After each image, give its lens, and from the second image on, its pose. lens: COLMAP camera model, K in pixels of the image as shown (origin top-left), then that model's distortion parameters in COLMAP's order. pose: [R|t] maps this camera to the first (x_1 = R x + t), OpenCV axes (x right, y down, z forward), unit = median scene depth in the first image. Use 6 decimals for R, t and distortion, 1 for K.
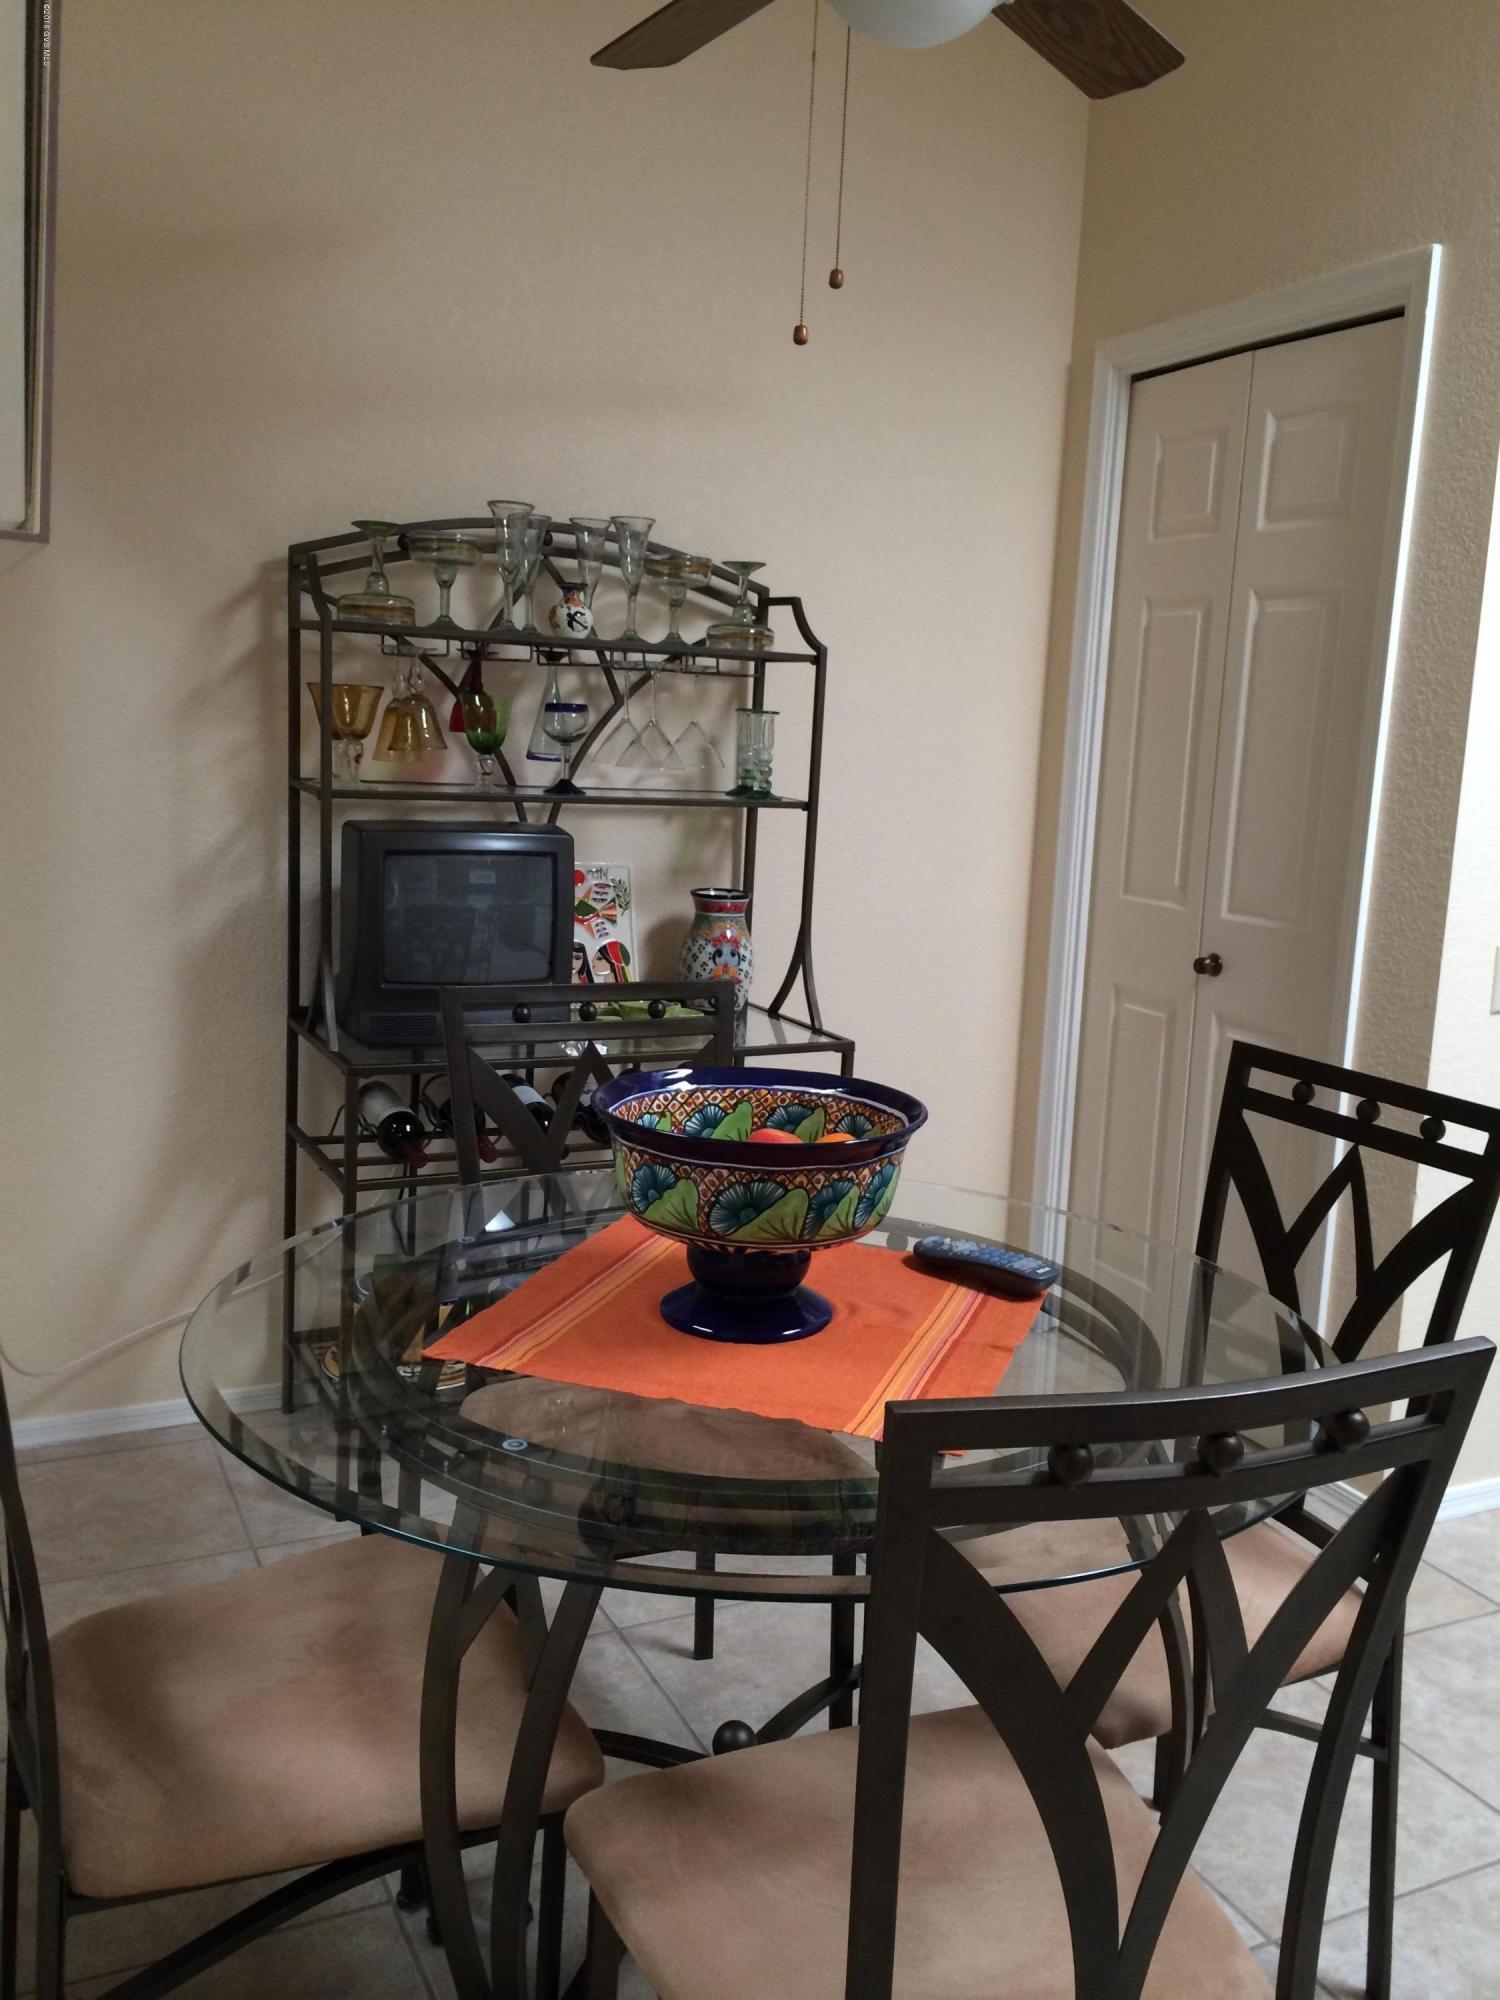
lens RADIAL K [[1682.8, 0, 747.0], [0, 1682.8, 996.5], [0, 0, 1]] dist [0.081442, -0.104889]
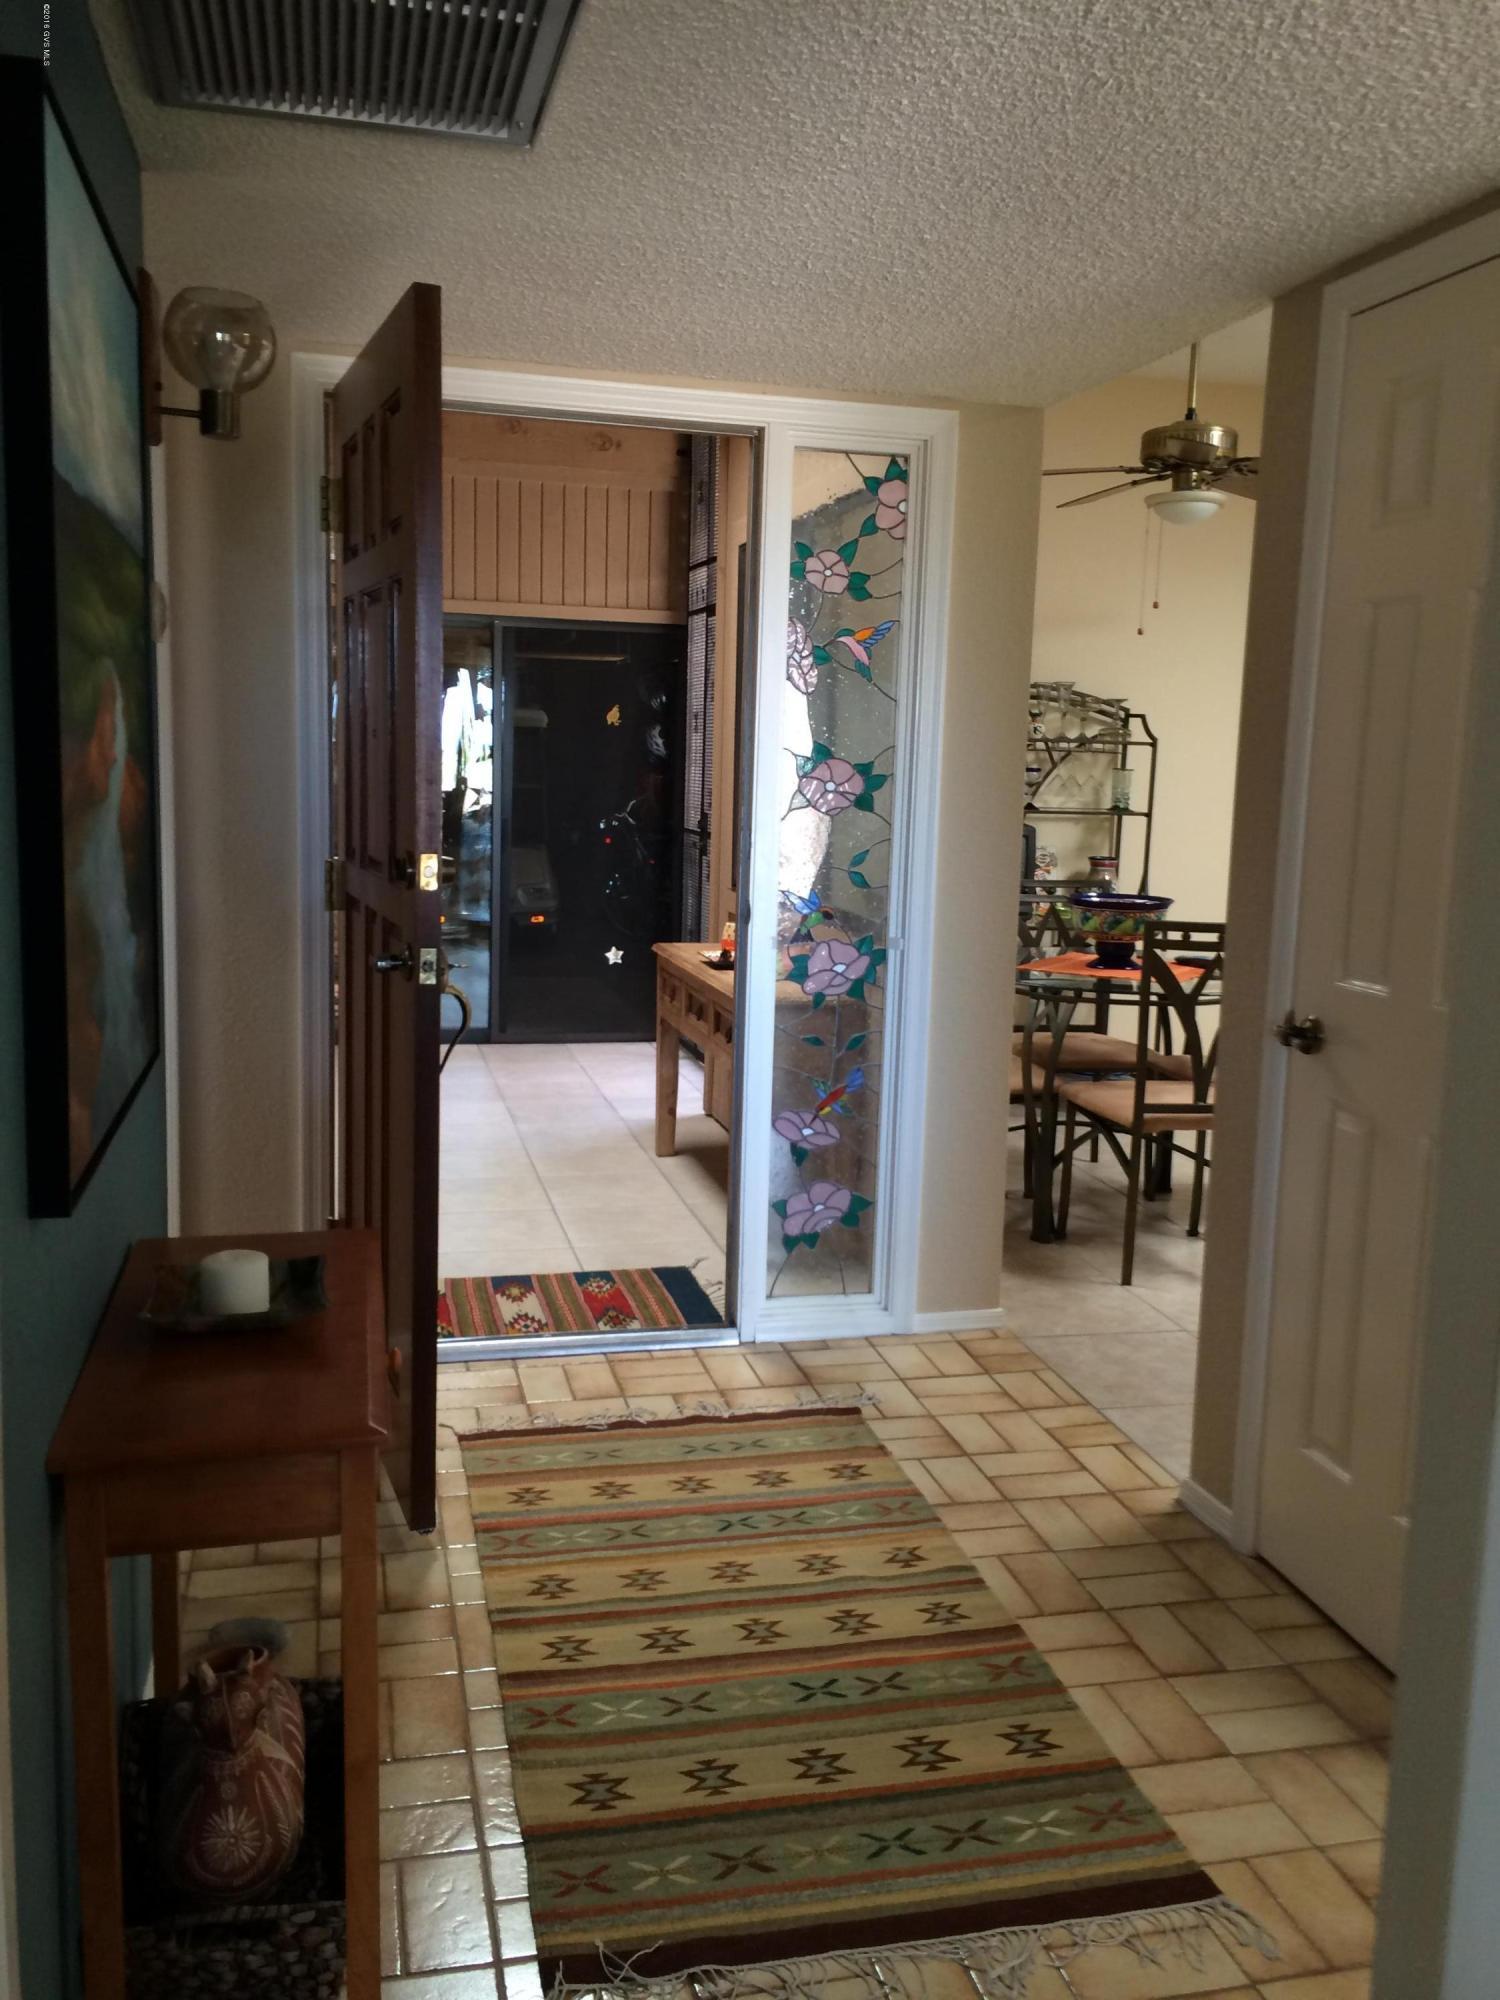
lens RADIAL K [[1682.8, 0, 752.0], [0, 1682.8, 1001.1], [0, 0, 1]] dist [0.081442, -0.104889]
pose [[0.977475, 0.012703, -0.210668, 0.001919], [-0.017186, 0.999663, -0.019465, 0.163283], [0.210349, 0.022647, 0.977364, -1.117013]]
